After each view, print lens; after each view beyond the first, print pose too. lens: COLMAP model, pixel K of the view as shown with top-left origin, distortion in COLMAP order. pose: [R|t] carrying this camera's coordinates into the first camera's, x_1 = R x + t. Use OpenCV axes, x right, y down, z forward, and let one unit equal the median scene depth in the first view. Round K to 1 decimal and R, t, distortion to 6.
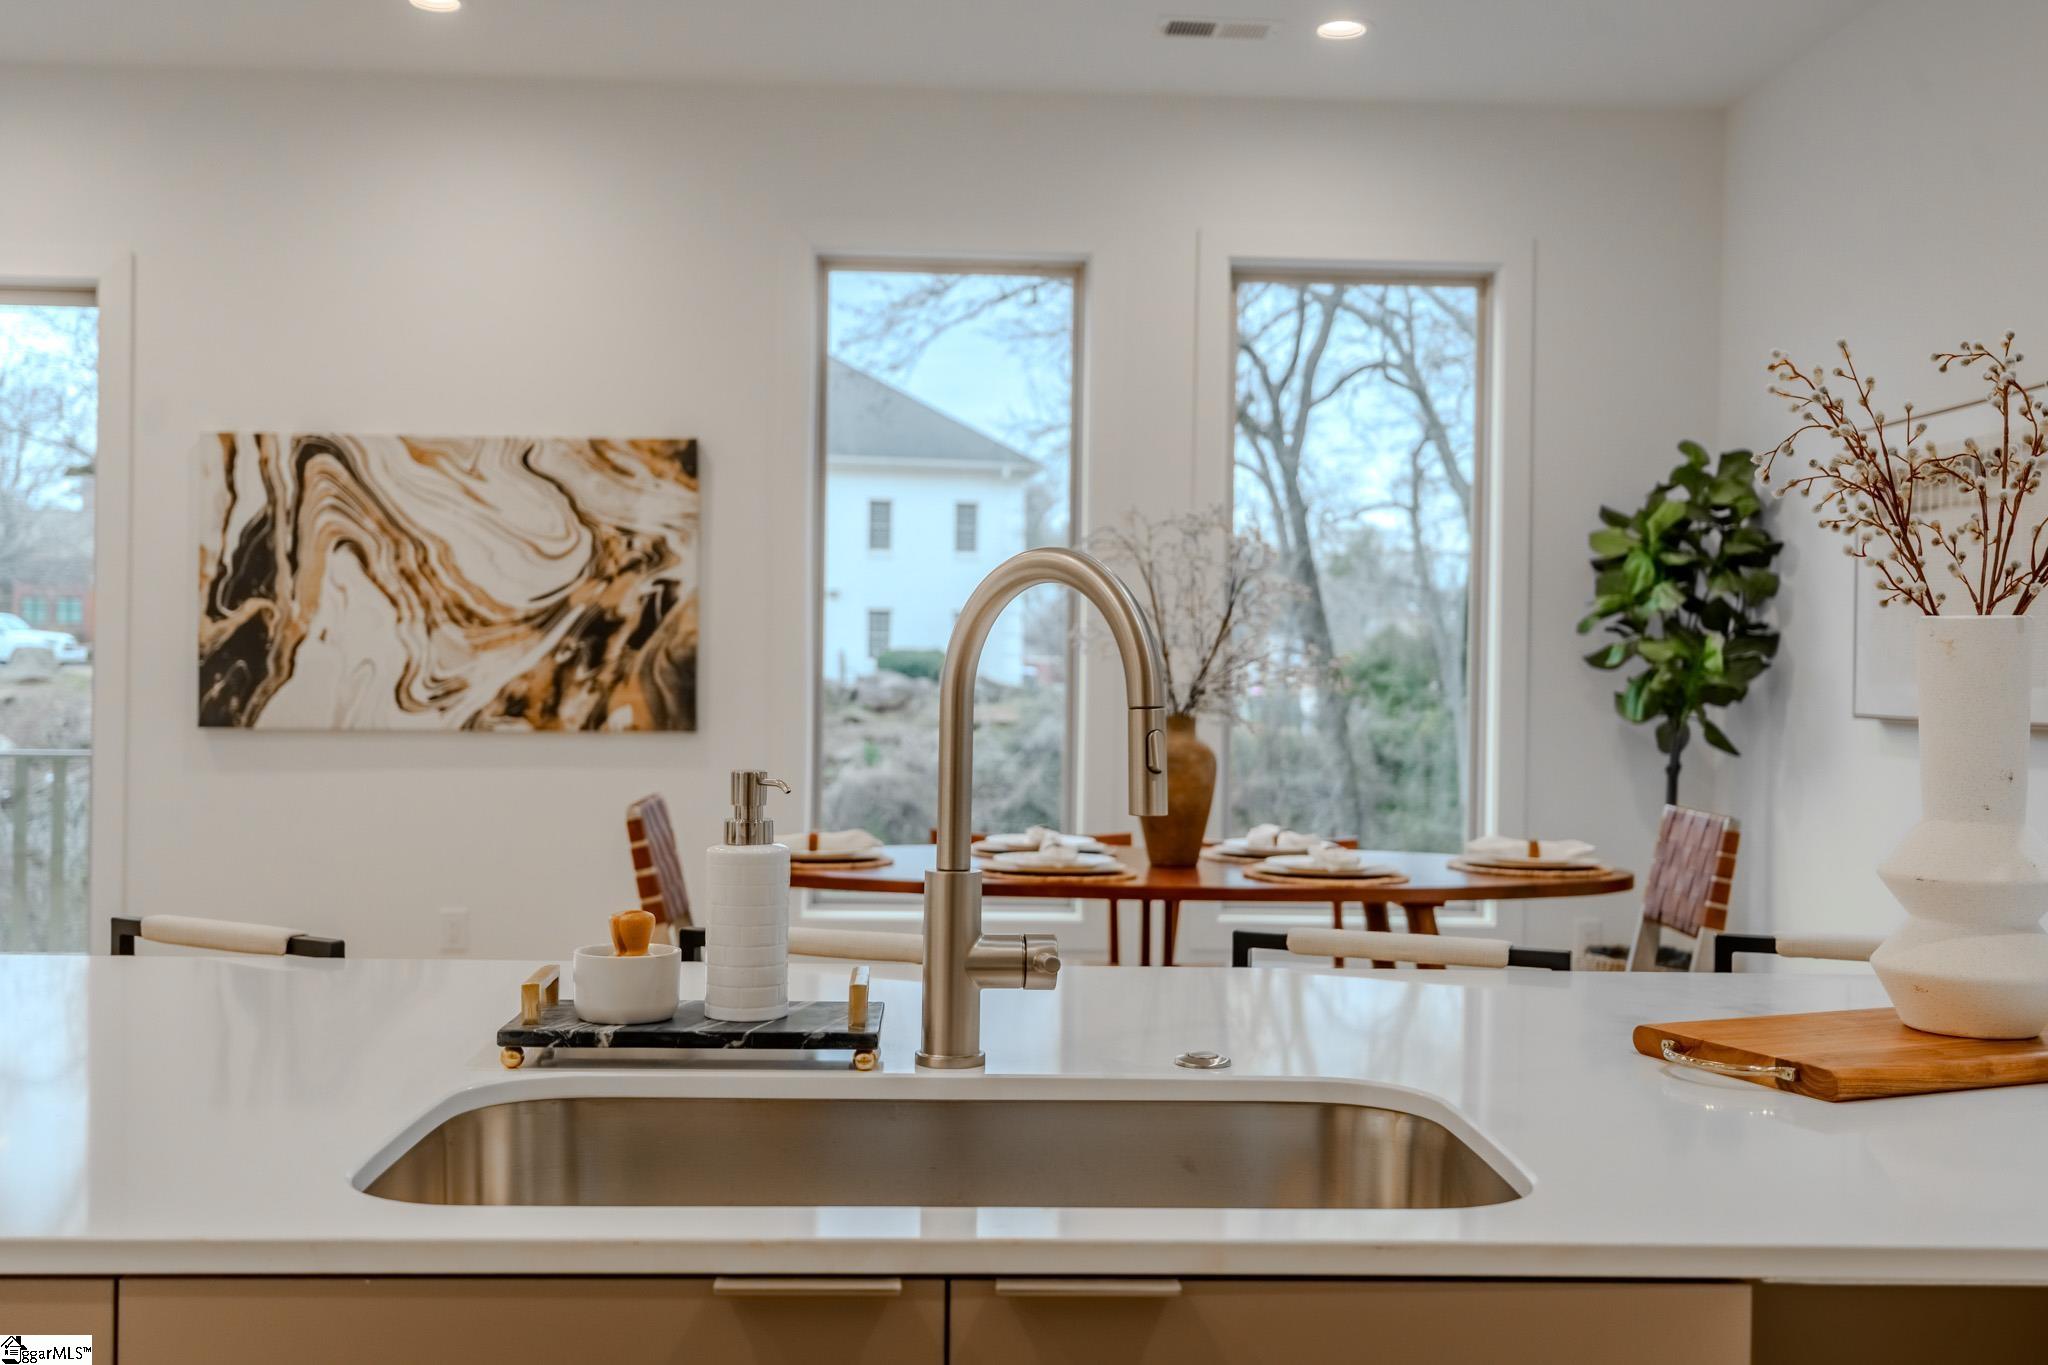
lens RADIAL K [[2021.5, 0, 1024.7], [0, 2021.5, 676.6], [0, 0, 1]] dist [0.023308, 0.000000]
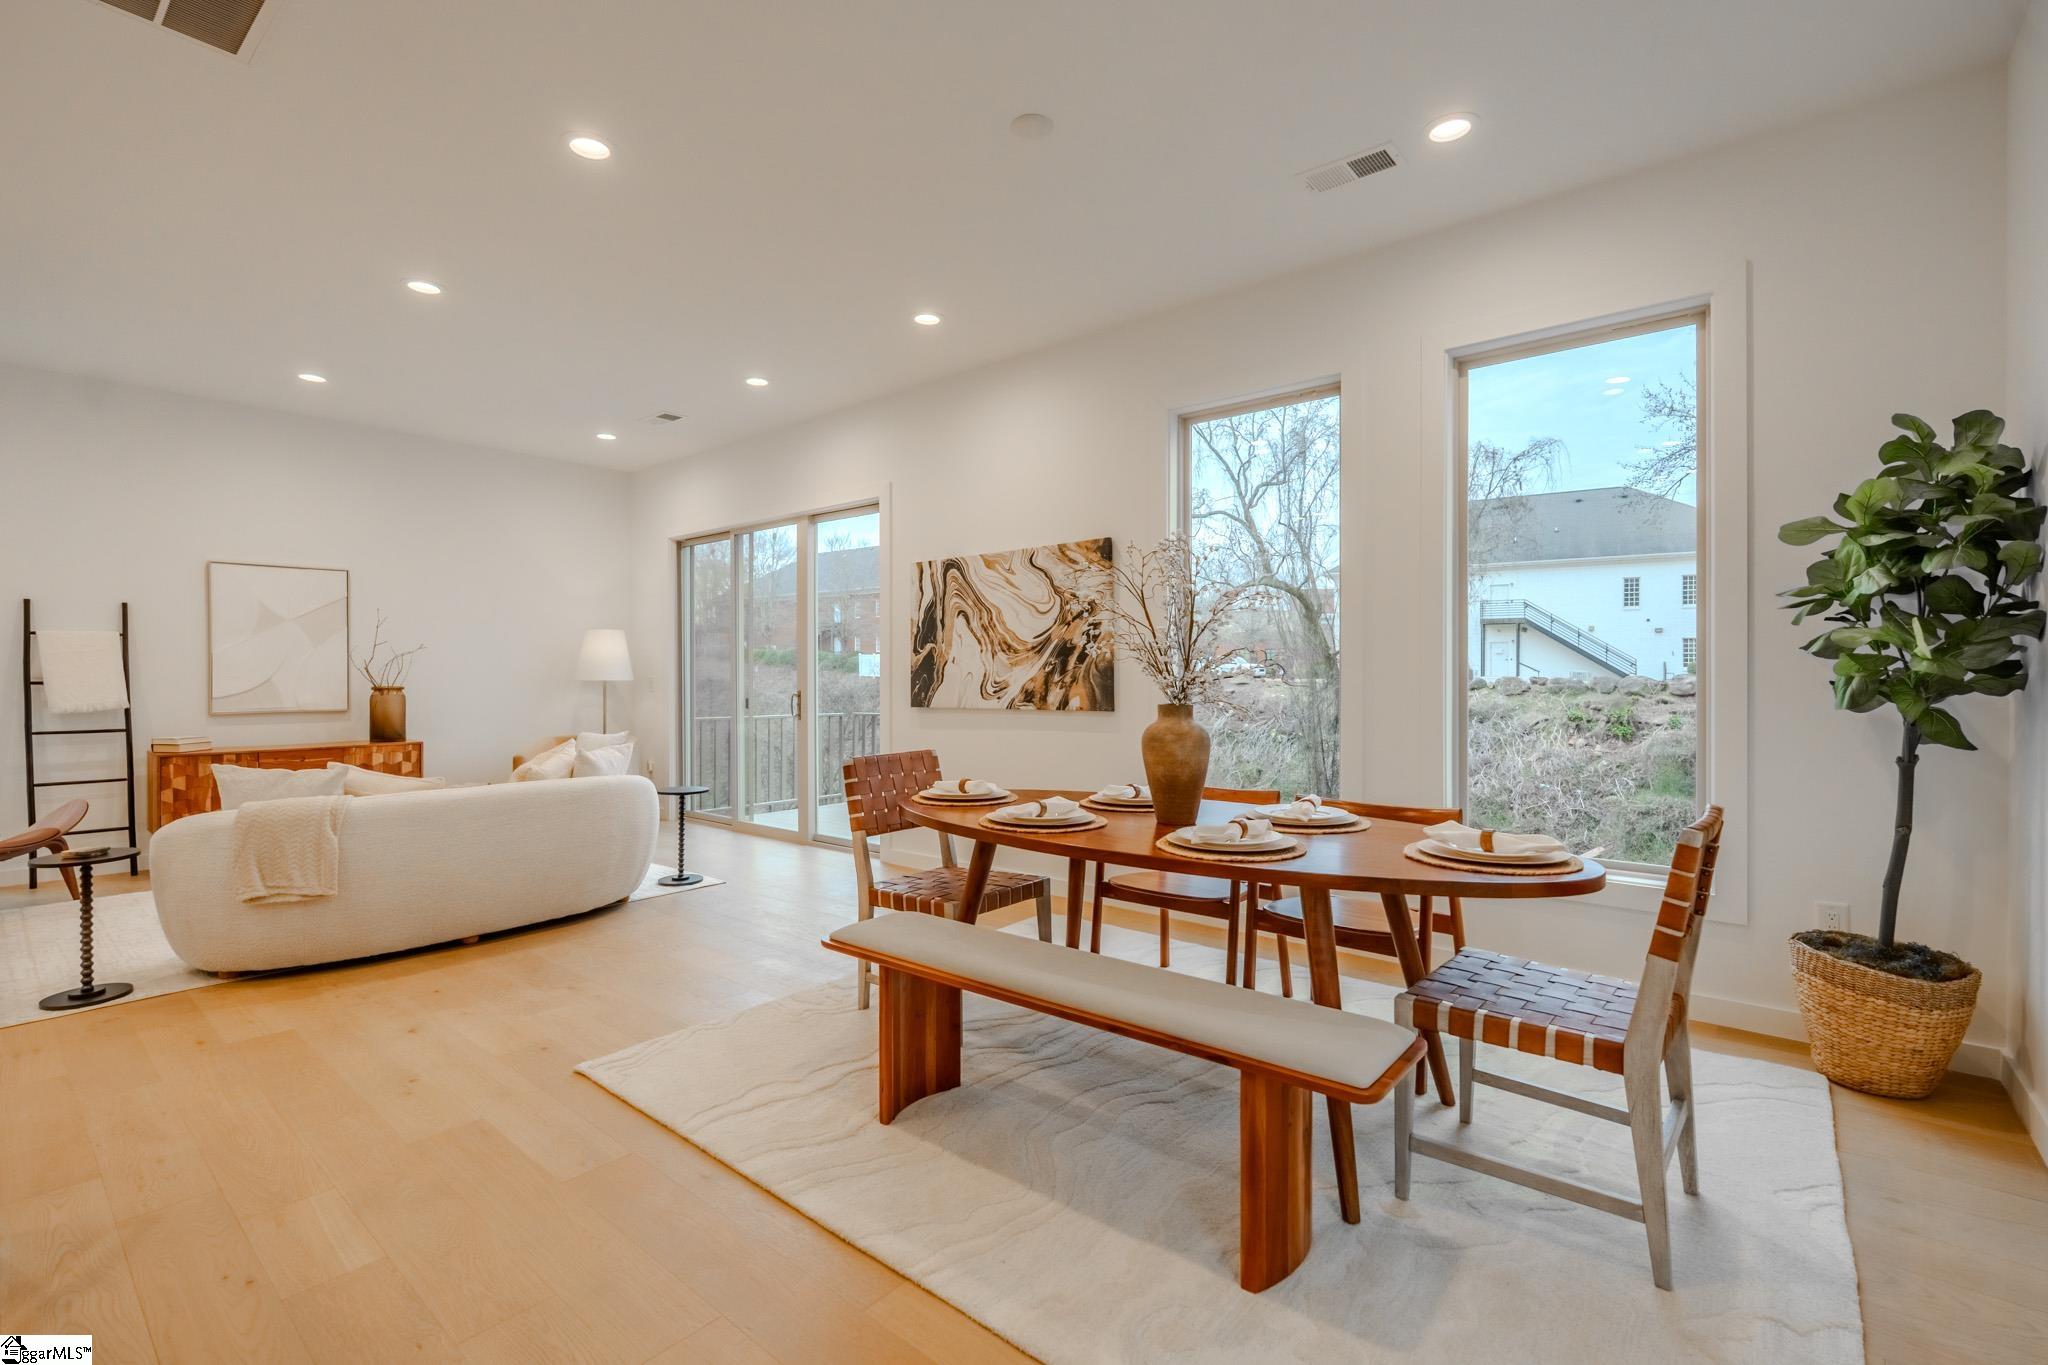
lens RADIAL K [[907.2, 0, 1010.1], [0, 907.2, 665.6], [0, 0, 1]] dist [-0.004270, -0.000956]
pose [[0.733065, -0.024521, -0.679716, 0.290824], [0.012696, 0.999669, -0.022371, 0.005124], [0.680040, 0.007769, 0.733134, 0.390908]]
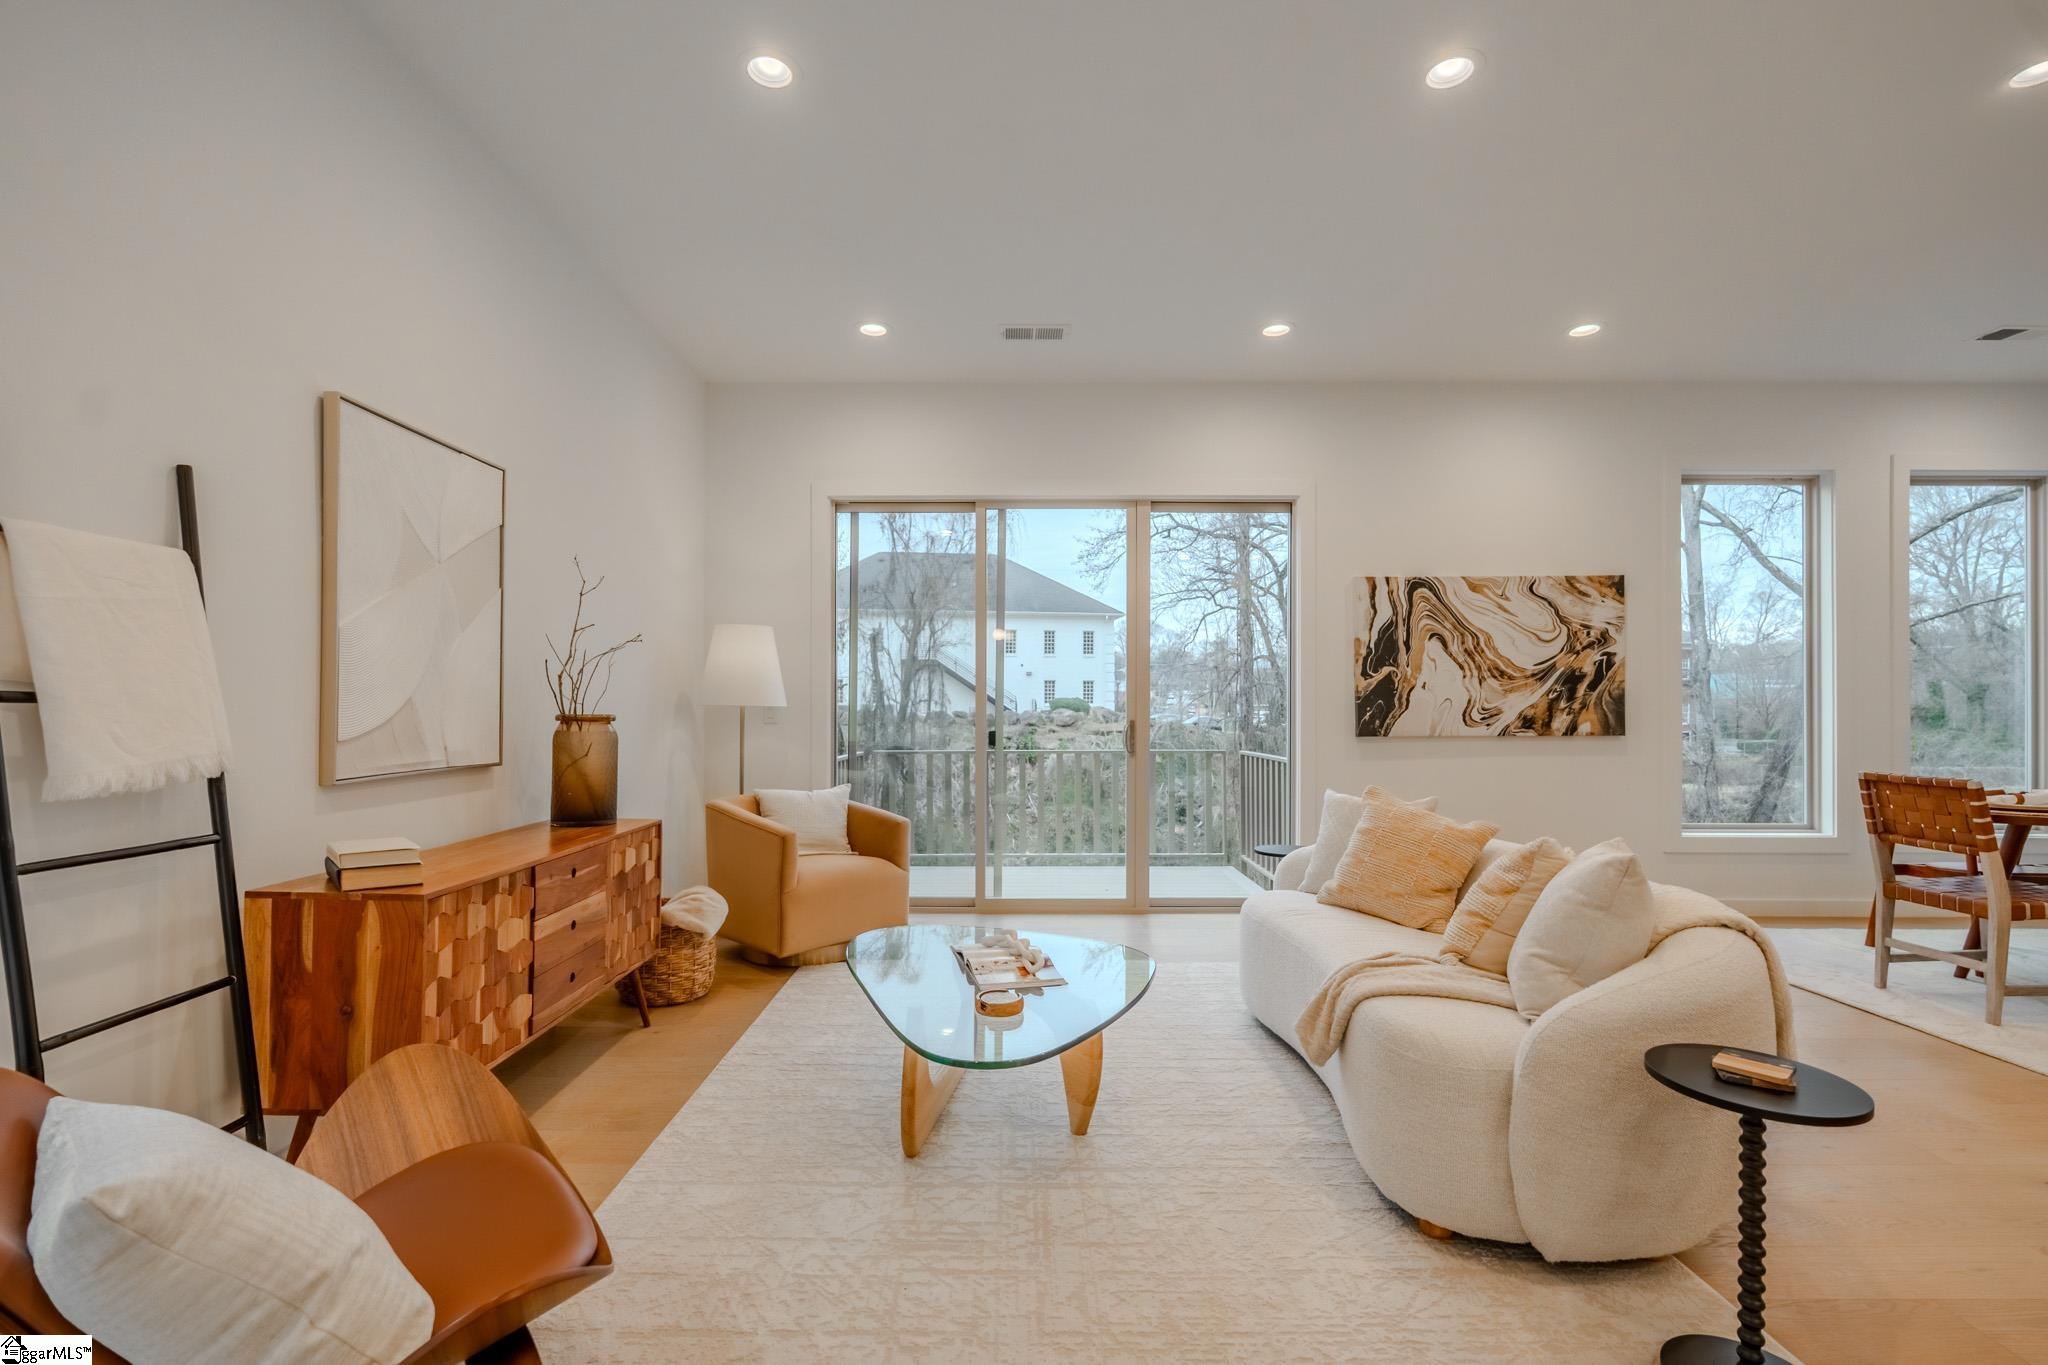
lens RADIAL K [[907.2, 0, 1021.7], [0, 907.2, 707.5], [0, 0, 1]] dist [-0.004270, -0.000956]
pose [[0.998744, -0.013505, -0.048257, -0.669911], [0.013318, 0.999903, -0.004188, -0.001827], [0.048309, 0.003540, 0.998826, 0.157022]]
